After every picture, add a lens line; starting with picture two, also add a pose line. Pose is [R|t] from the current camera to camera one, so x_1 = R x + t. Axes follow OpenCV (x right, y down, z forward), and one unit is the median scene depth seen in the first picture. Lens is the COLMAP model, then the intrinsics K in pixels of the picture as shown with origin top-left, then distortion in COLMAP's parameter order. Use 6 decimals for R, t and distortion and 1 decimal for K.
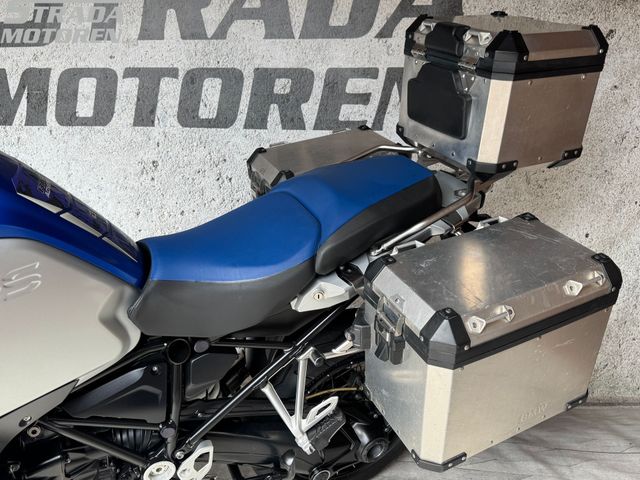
lens RADIAL K [[531.8, 0, 324.2], [0, 531.8, 245.0], [0, 0, 1]] dist [0.062512, -0.111414]
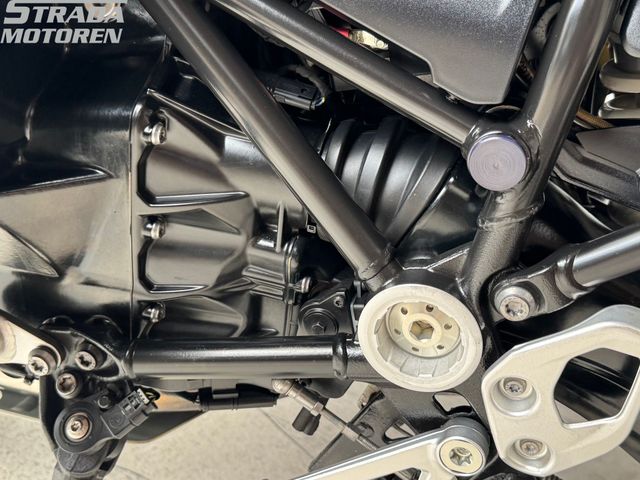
lens RADIAL K [[838.0, 0, 322.2], [0, 838.0, 242.8], [0, 0, 1]] dist [0.144913, 0.000000]
pose [[0.724644, 0.286975, -0.626527, -0.100572], [-0.322936, 0.944571, 0.059144, 0.353893], [0.608772, 0.159470, 0.777152, 0.624507]]
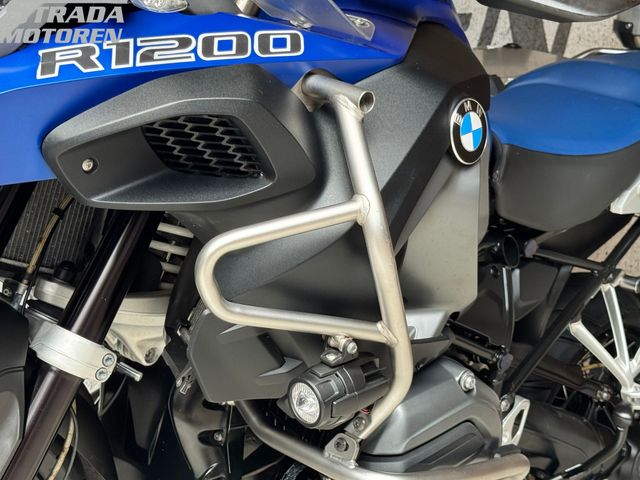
lens RADIAL K [[1226.3, 0, 320.1], [0, 1226.3, 237.6], [0, 0, 1]] dist [0.160147, 0.000000]
pose [[0.928439, 0.003615, 0.371467, -1.060338], [0.077976, 0.975779, -0.204387, 0.466557], [-0.363209, 0.218727, 0.905670, -0.435917]]
